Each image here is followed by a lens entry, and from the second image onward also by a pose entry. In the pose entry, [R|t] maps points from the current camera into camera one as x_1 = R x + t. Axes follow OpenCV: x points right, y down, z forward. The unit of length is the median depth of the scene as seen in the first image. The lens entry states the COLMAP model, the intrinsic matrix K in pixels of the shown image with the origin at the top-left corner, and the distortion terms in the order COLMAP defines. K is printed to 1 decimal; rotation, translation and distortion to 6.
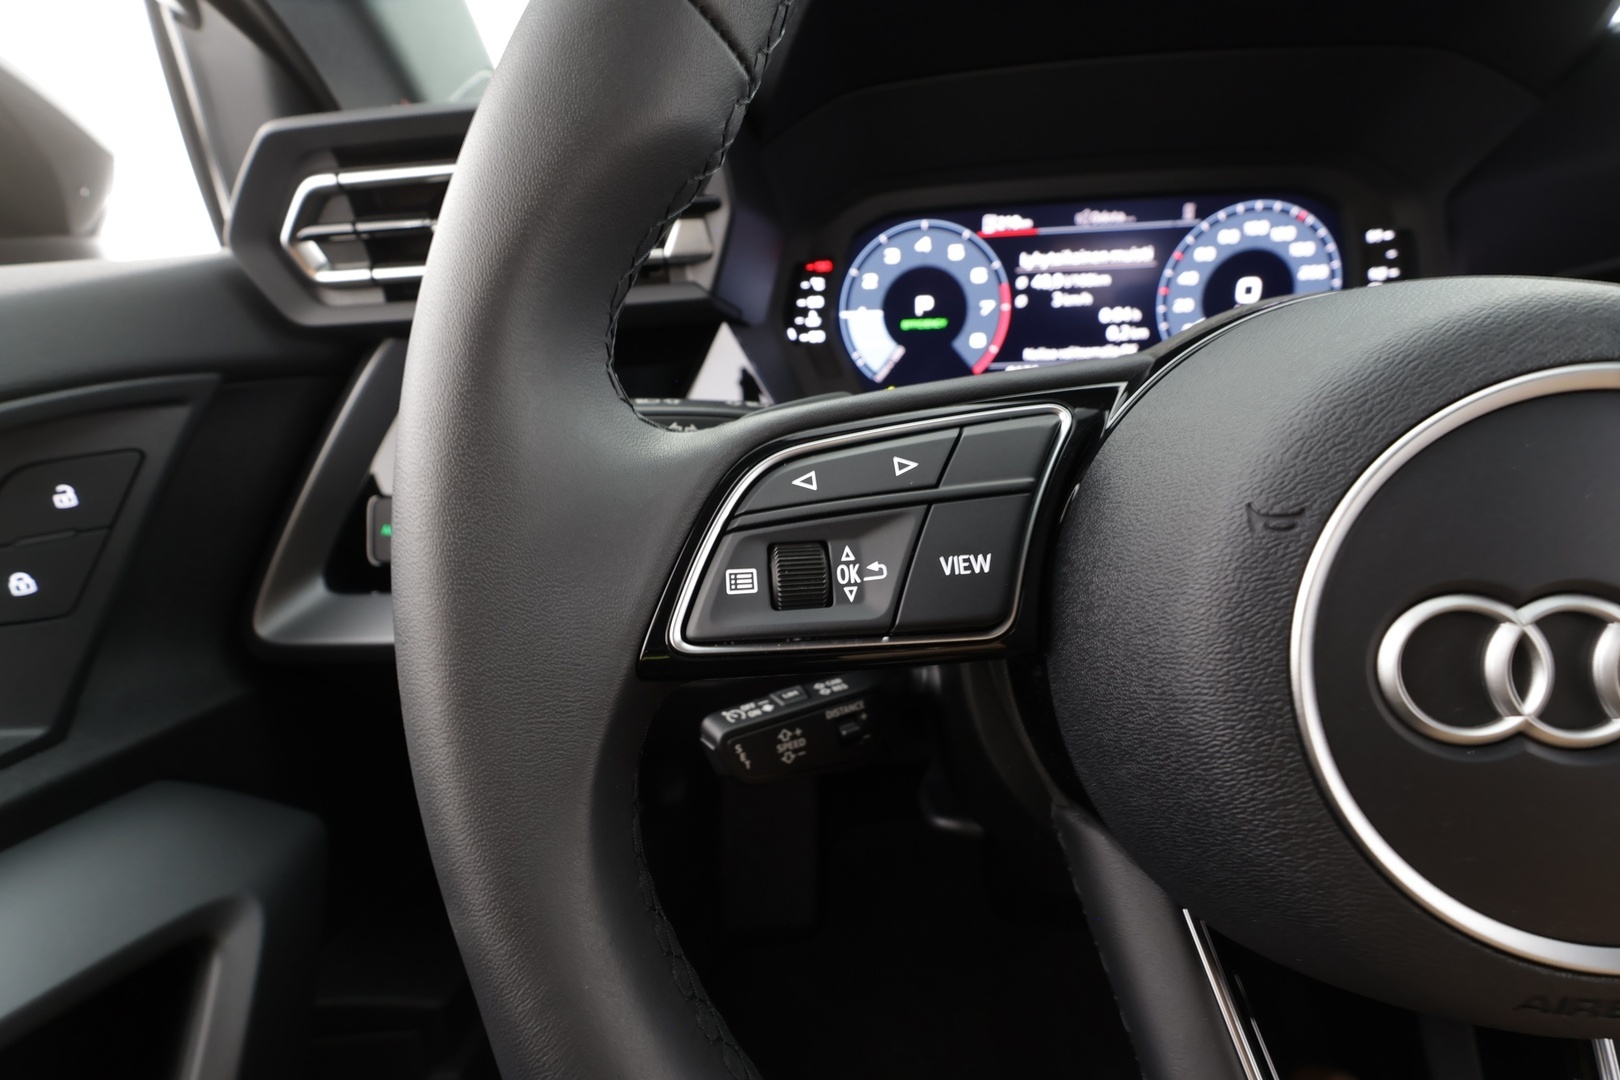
lens RADIAL K [[747.1, 0, 806.2], [0, 747.1, 546.3], [0, 0, 1]] dist [0.000435, 0.000107]
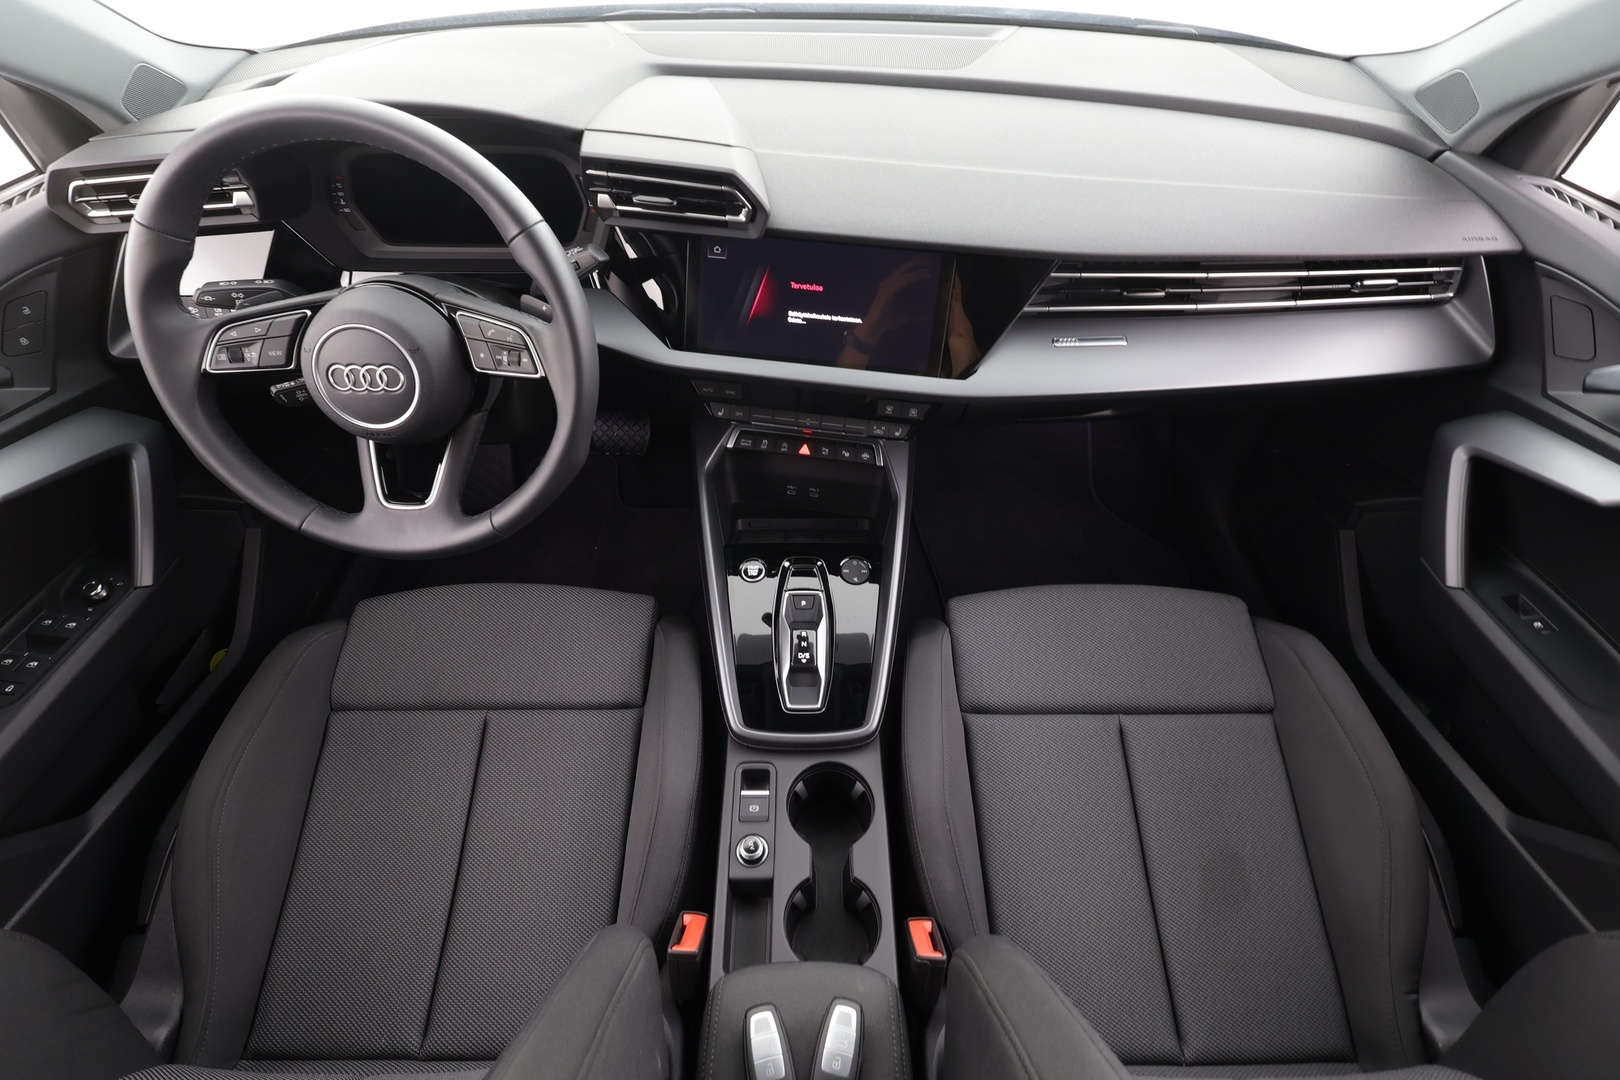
lens RADIAL K [[754.1, 0, 810.0], [0, 754.1, 540.0], [0, 0, 1]] dist [0.002540, 0.000777]
pose [[0.995675, -0.011343, 0.092207, 1.672535], [-0.027172, 0.913563, 0.405789, -0.493864], [-0.088839, -0.406540, 0.909303, -2.186194]]
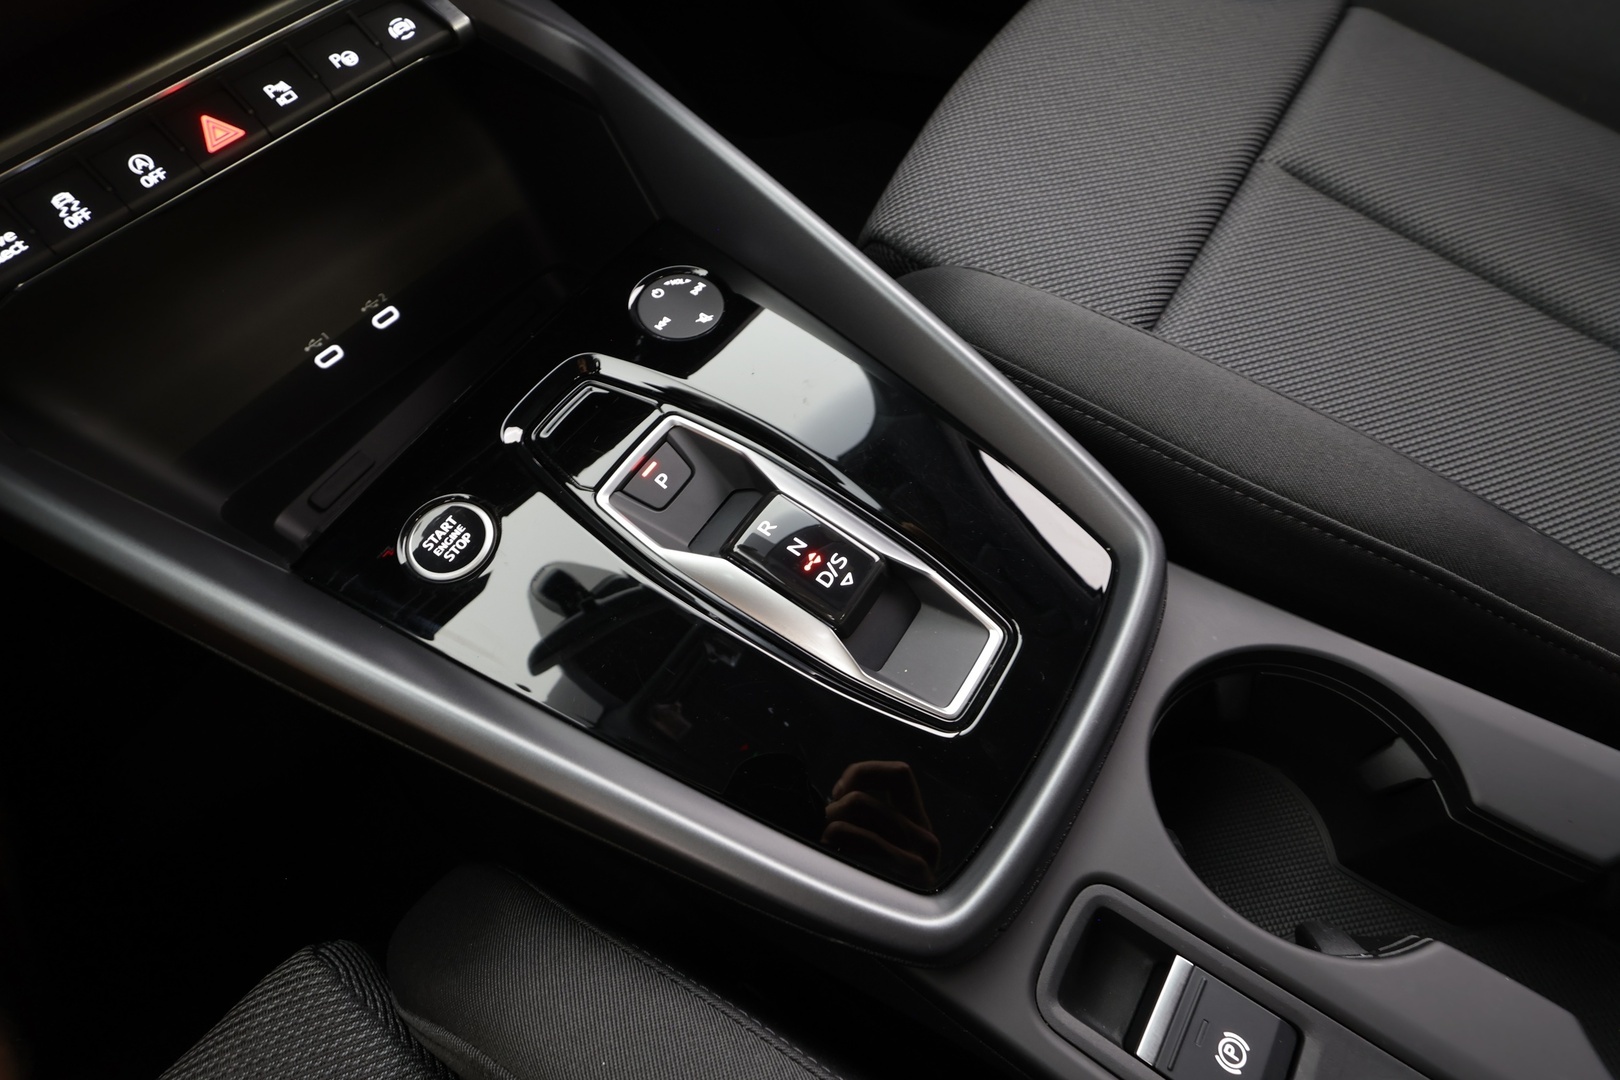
lens RADIAL K [[747.1, 0, 806.2], [0, 747.1, 546.3], [0, 0, 1]] dist [0.000435, 0.000107]
pose [[0.511222, -0.746028, 0.426726, 1.550806], [0.450371, 0.655418, 0.606295, 0.694790], [-0.731997, -0.117766, 0.671053, -0.013269]]
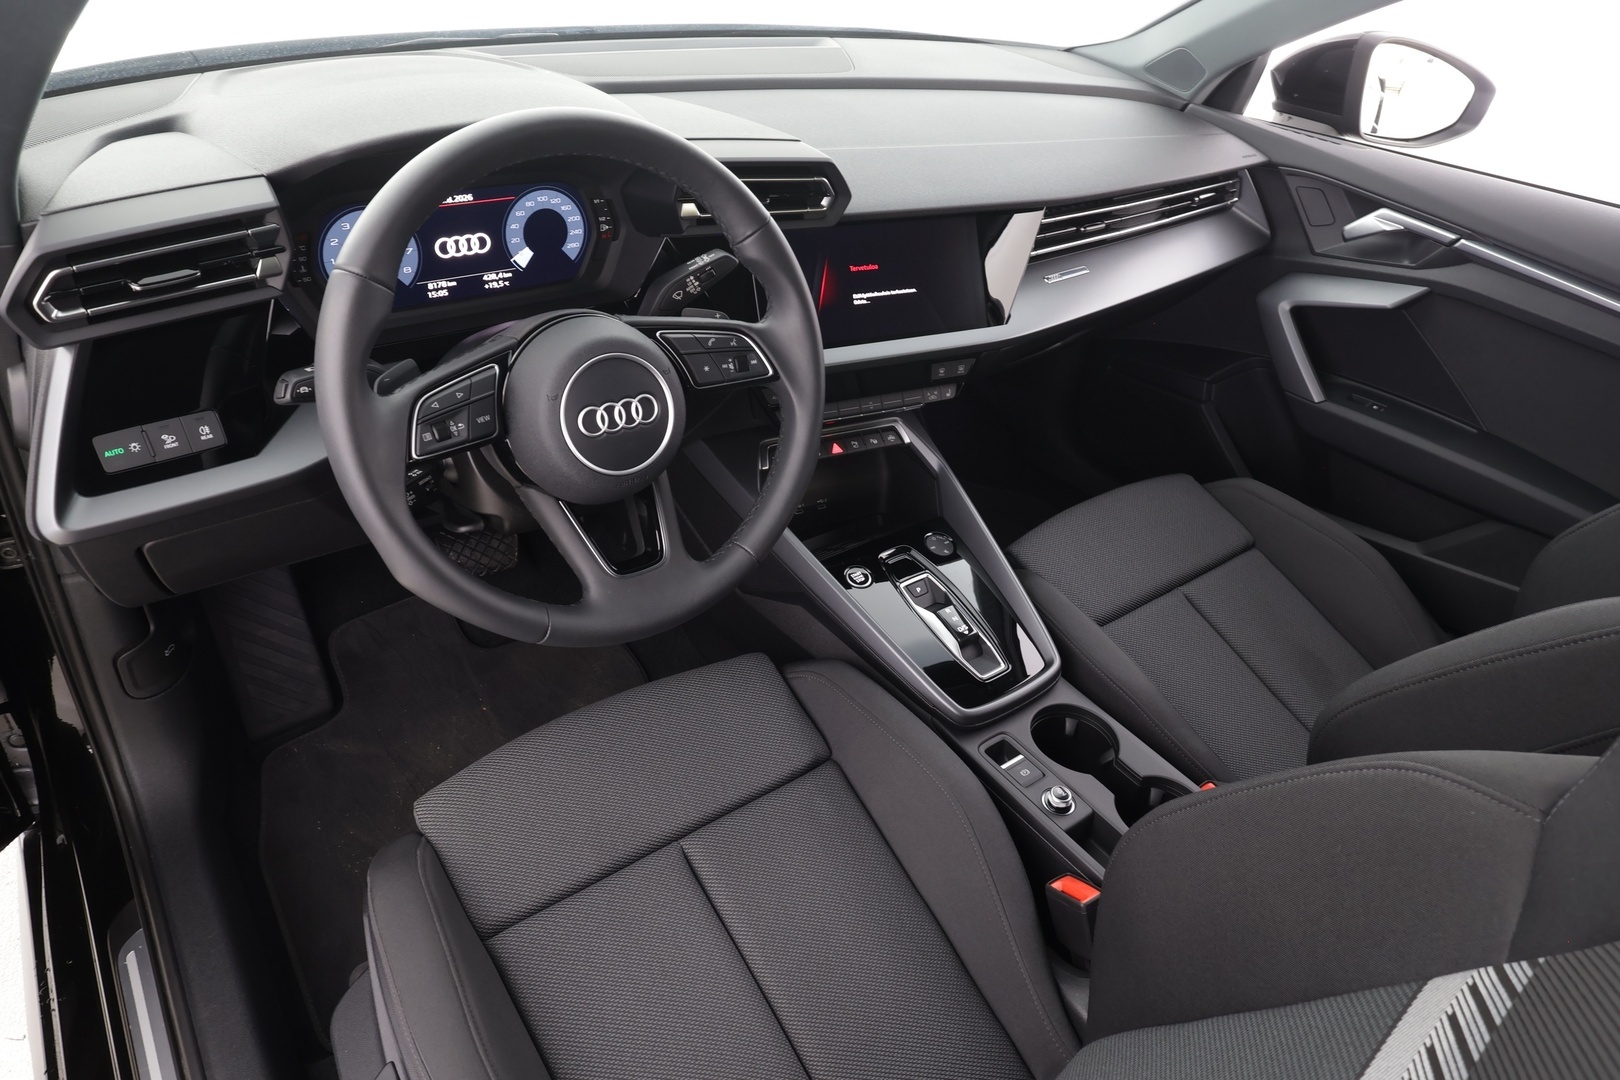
lens RADIAL K [[999.6, 0, 810.0], [0, 999.6, 540.0], [0, 0, 1]] dist [0.017853, -0.000766]
pose [[0.753683, -0.281586, 0.593862, -0.916025], [0.130453, 0.949686, 0.284743, -0.331718], [-0.644162, -0.137135, 0.752495, -2.098132]]
